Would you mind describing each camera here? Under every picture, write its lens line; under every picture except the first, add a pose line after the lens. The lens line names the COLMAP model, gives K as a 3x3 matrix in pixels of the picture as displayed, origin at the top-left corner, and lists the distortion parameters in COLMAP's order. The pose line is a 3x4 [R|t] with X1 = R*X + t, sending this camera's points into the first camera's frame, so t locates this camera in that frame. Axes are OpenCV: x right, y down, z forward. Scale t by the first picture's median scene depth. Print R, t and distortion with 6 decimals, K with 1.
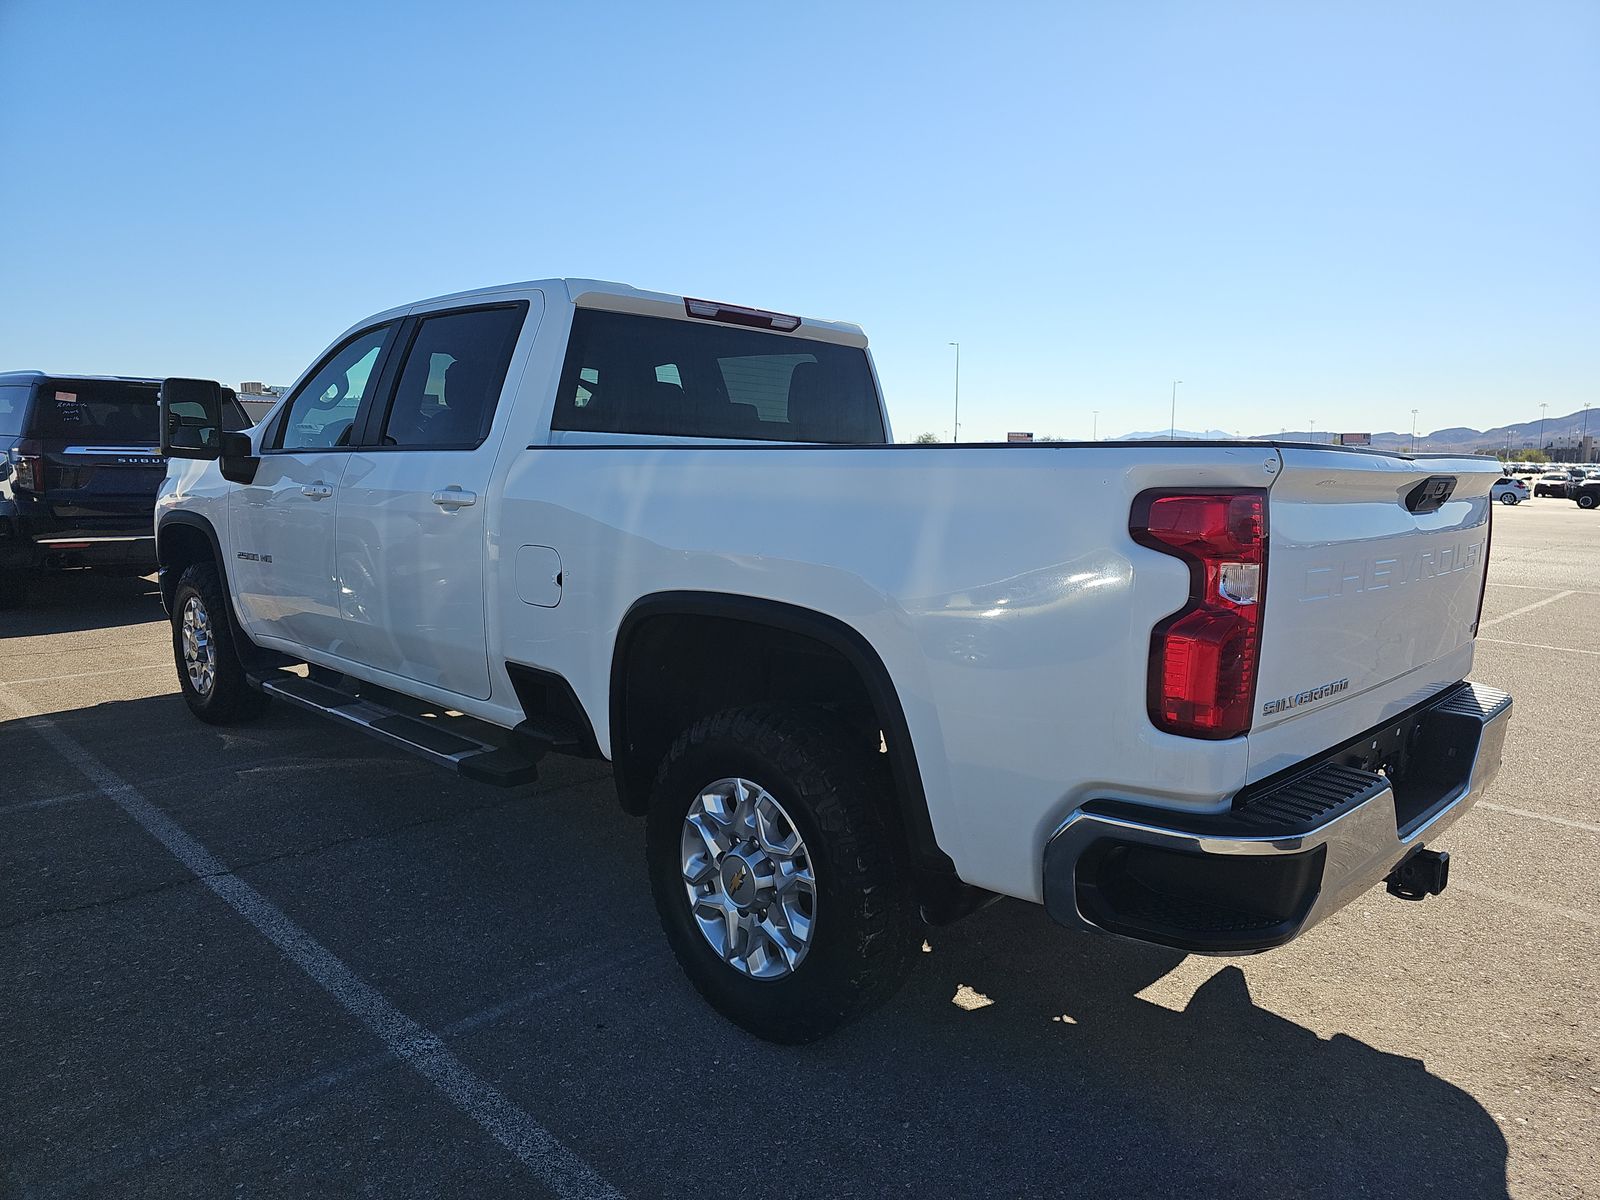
lens RADIAL K [[1071.3, 0, 805.7], [0, 1071.3, 608.8], [0, 0, 1]] dist [0.044452, -0.060460]
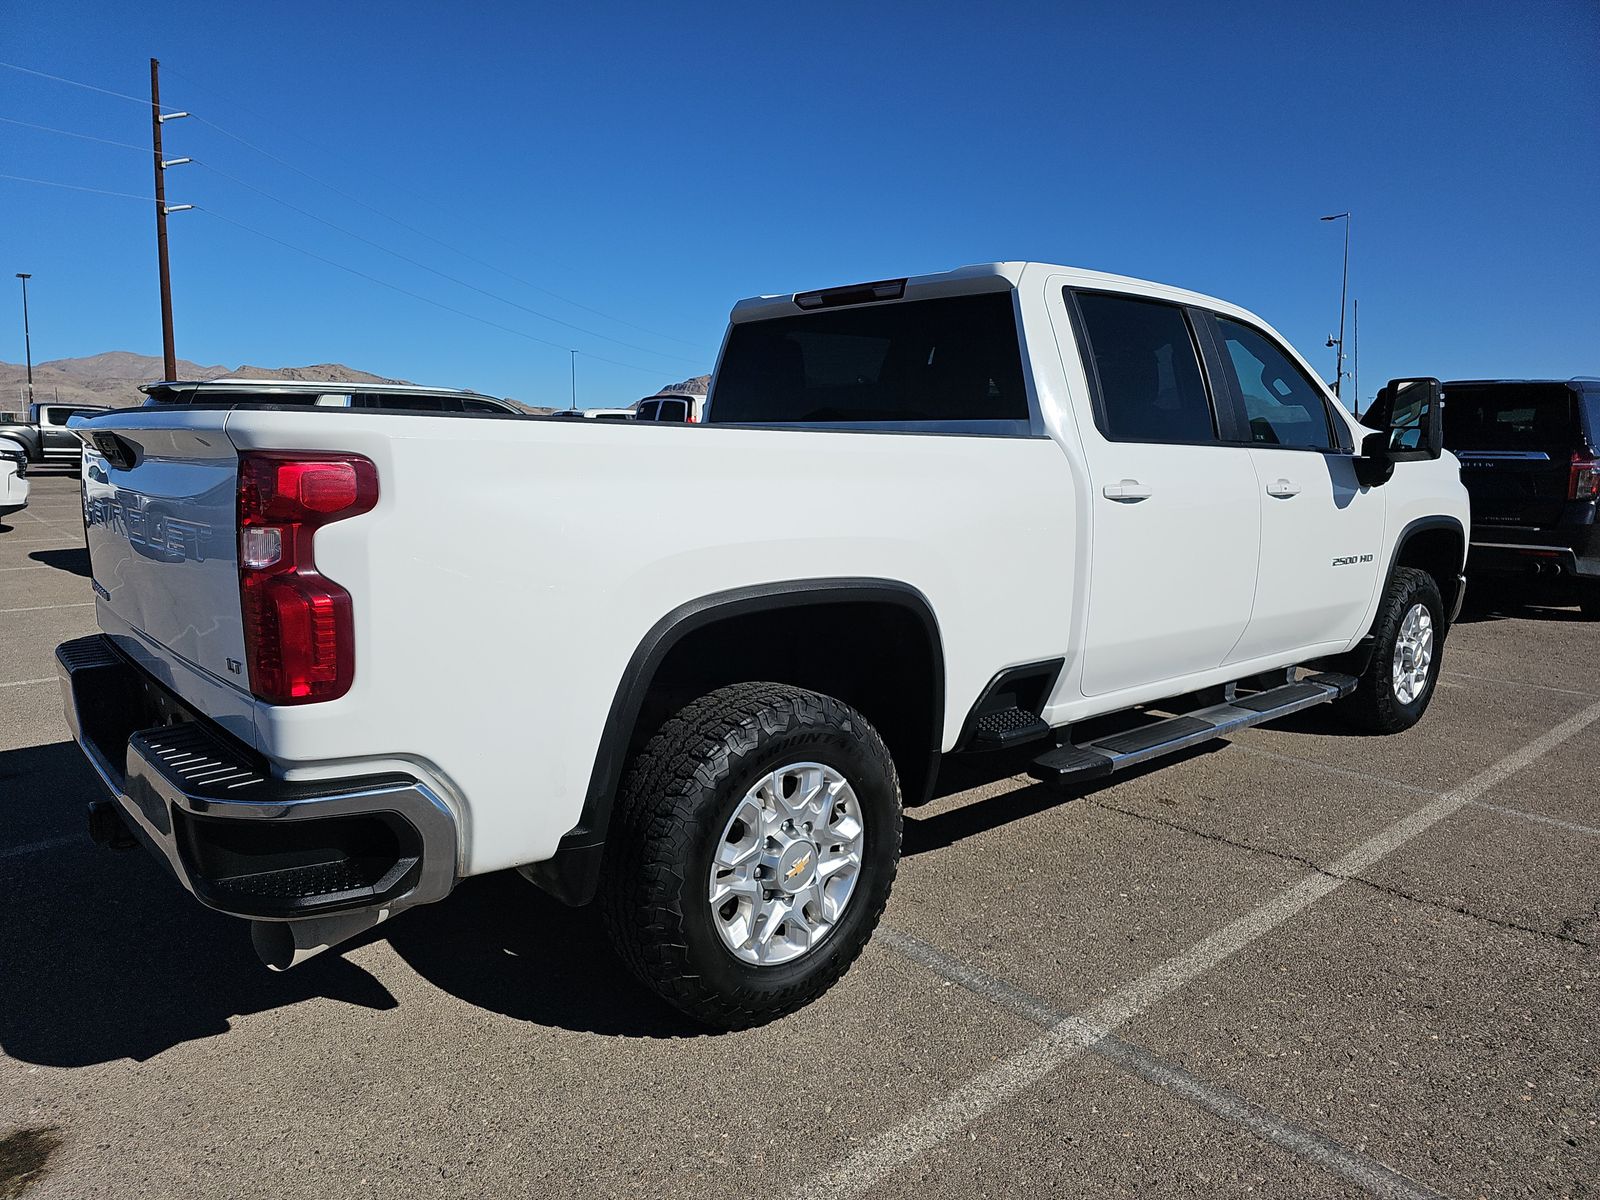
lens RADIAL K [[1089.4, 0, 800.0], [0, 1089.4, 600.0], [0, 0, 1]] dist [-0.003309, 0.001584]
pose [[-0.084391, 0.117363, -0.989497, 0.979857], [-0.144903, 0.981038, 0.128718, -0.123768], [0.985840, 0.154243, -0.065785, 1.085053]]
